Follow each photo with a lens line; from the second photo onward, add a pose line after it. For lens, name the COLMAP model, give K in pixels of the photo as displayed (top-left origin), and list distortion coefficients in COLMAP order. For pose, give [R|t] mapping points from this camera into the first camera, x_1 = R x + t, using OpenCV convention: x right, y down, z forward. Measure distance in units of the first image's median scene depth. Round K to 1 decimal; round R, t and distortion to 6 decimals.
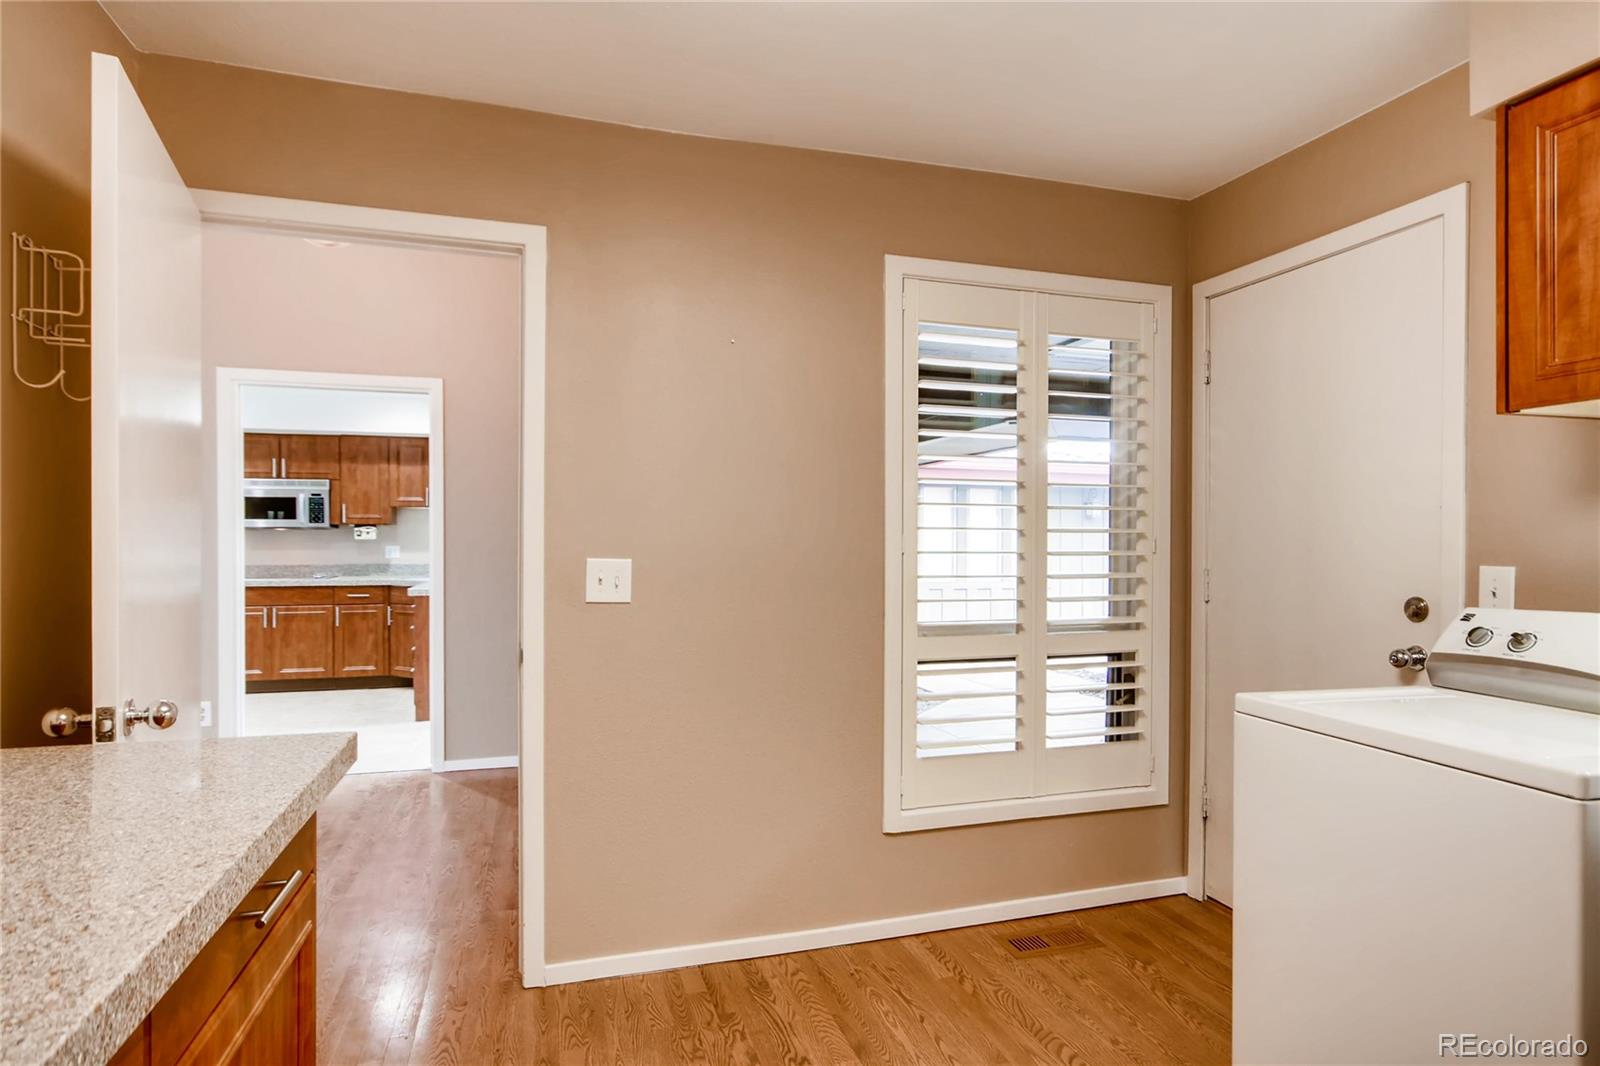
lens RADIAL K [[884.3, 0, 806.2], [0, 884.3, 536.6], [0, 0, 1]] dist [-0.008592, 0.007911]
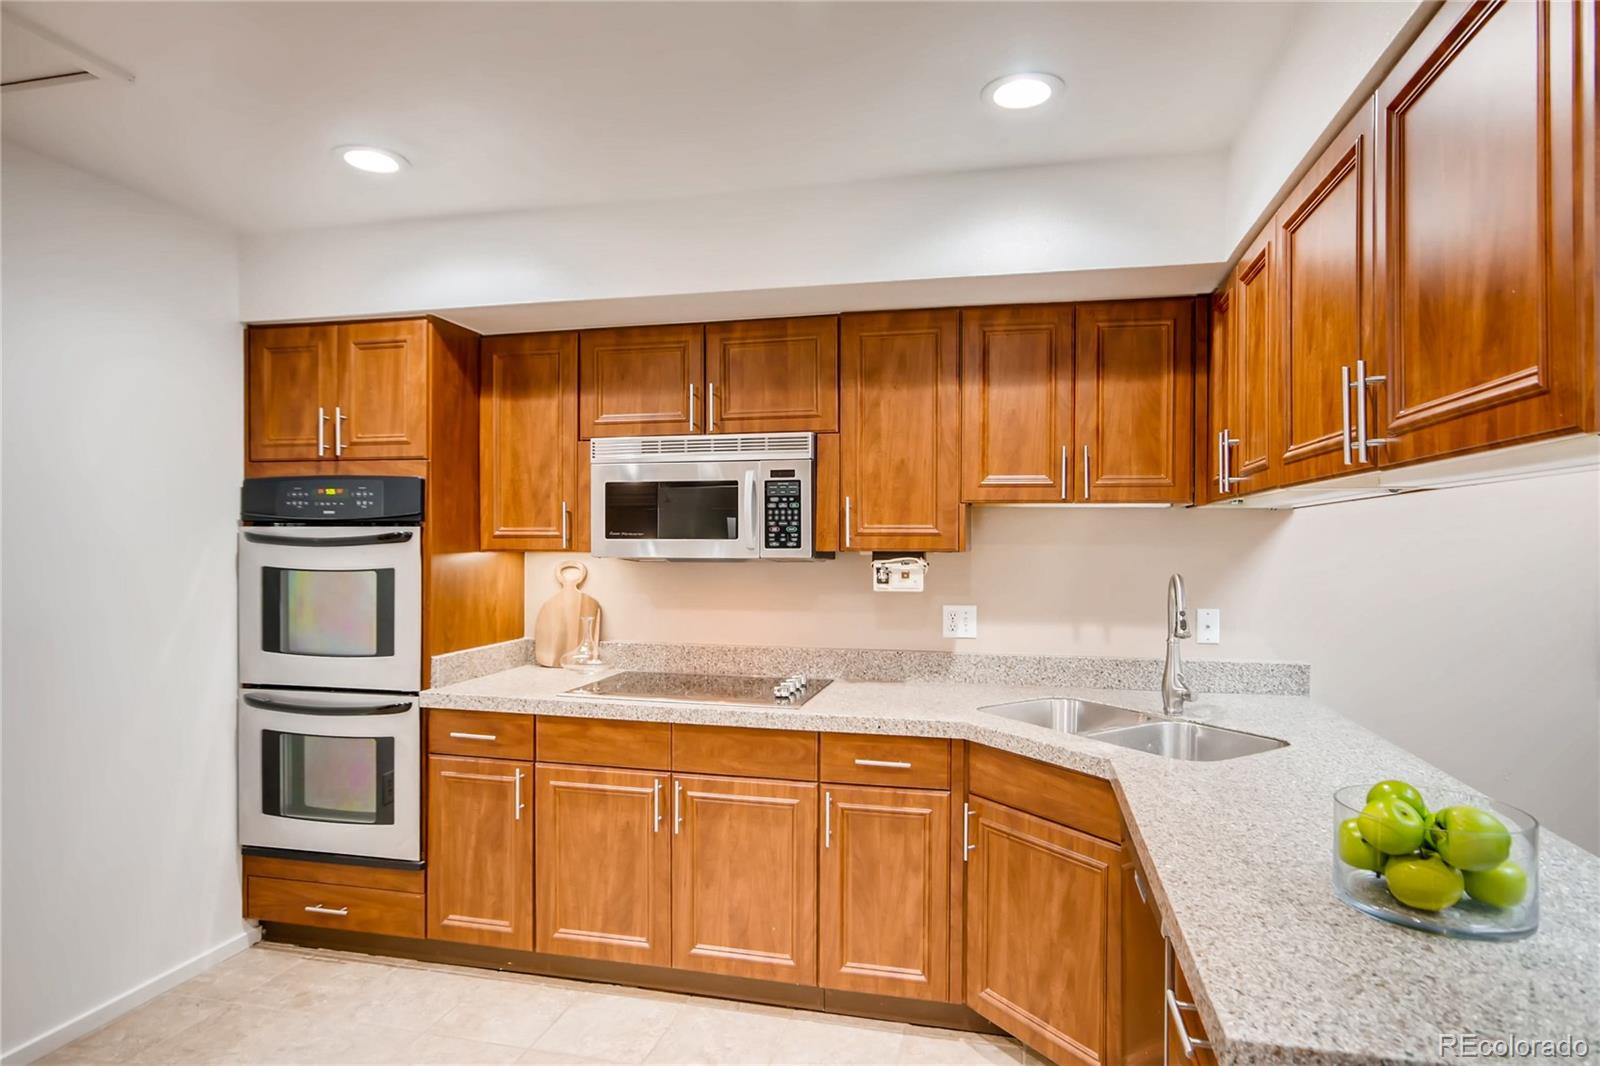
lens RADIAL K [[884.3, 0, 811.8], [0, 884.3, 546.3], [0, 0, 1]] dist [-0.008592, 0.007911]
pose [[0.863413, 0.011820, -0.504360, -0.354506], [-0.008029, 0.999921, 0.009690, -0.019867], [0.504435, -0.004317, 0.863439, 0.681920]]
